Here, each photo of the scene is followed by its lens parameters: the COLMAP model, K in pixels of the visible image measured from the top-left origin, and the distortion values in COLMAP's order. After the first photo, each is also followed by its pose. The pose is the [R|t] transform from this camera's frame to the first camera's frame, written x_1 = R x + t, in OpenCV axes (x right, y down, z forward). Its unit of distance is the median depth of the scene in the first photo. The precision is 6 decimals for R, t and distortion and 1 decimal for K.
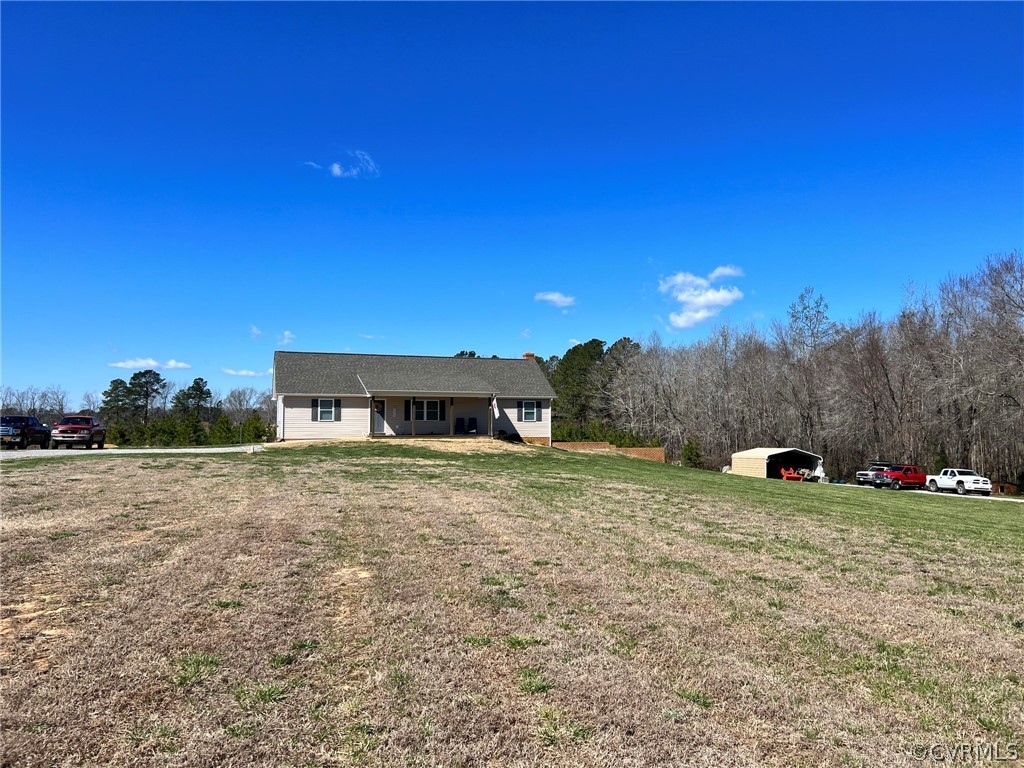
lens RADIAL K [[756.9, 0, 512.1], [0, 756.9, 381.6], [0, 0, 1]] dist [0.054957, -0.012812]
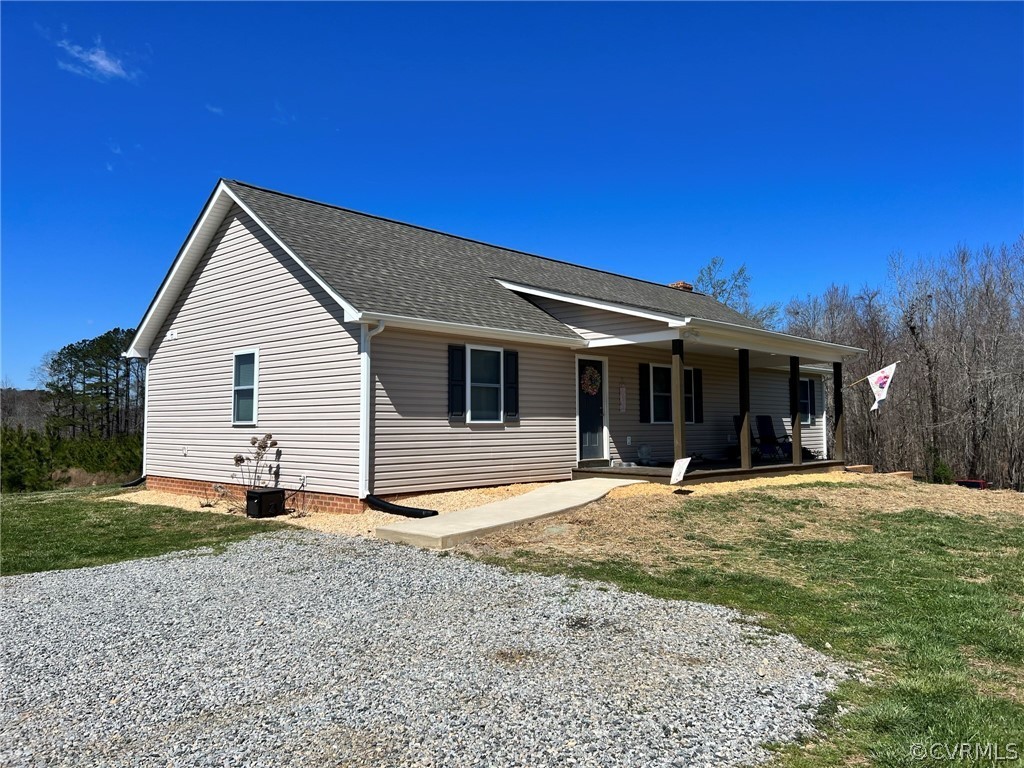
lens RADIAL K [[756.9, 0, 508.0], [0, 756.9, 380.2], [0, 0, 1]] dist [0.054957, -0.012812]
pose [[0.888383, 0.023797, 0.458486, -0.336730], [-0.023385, 0.999705, -0.006578, 0.033614], [-0.458507, -0.004878, 0.888677, 0.678757]]
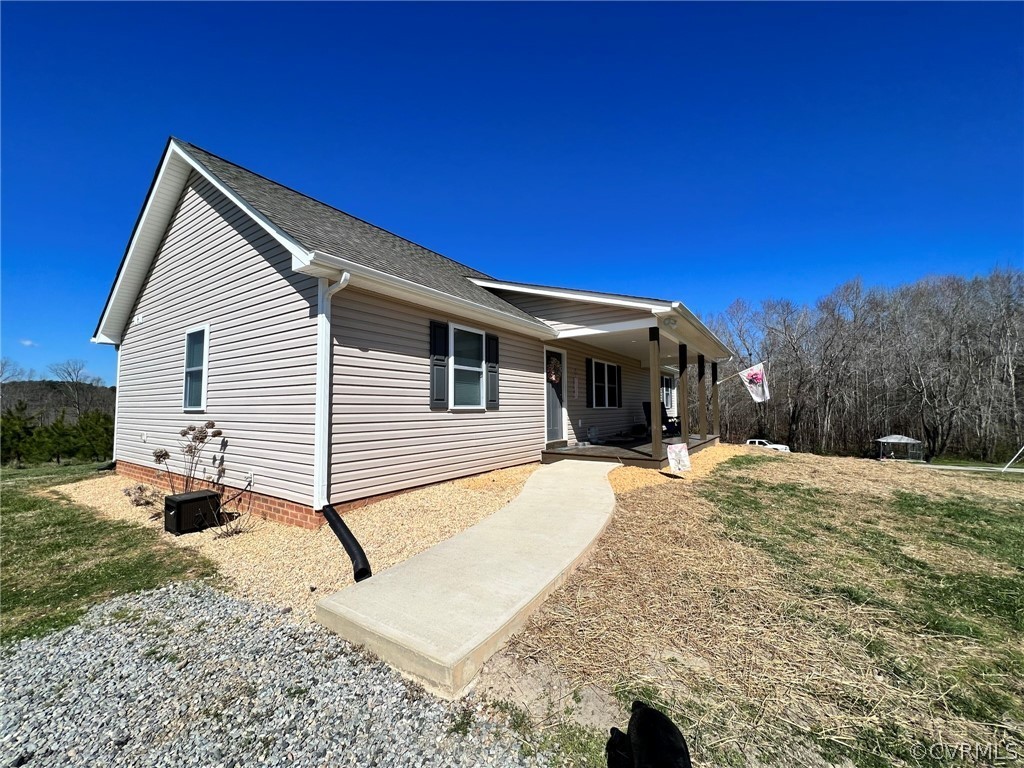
lens RADIAL K [[407.6, 0, 512.4], [0, 407.6, 390.8], [0, 0, 1]] dist [0.001351, -0.000218]
pose [[0.798904, 0.022122, 0.601052, -0.291956], [-0.030453, 0.999529, 0.003690, 0.040178], [-0.600687, -0.021252, 0.799202, 0.799782]]
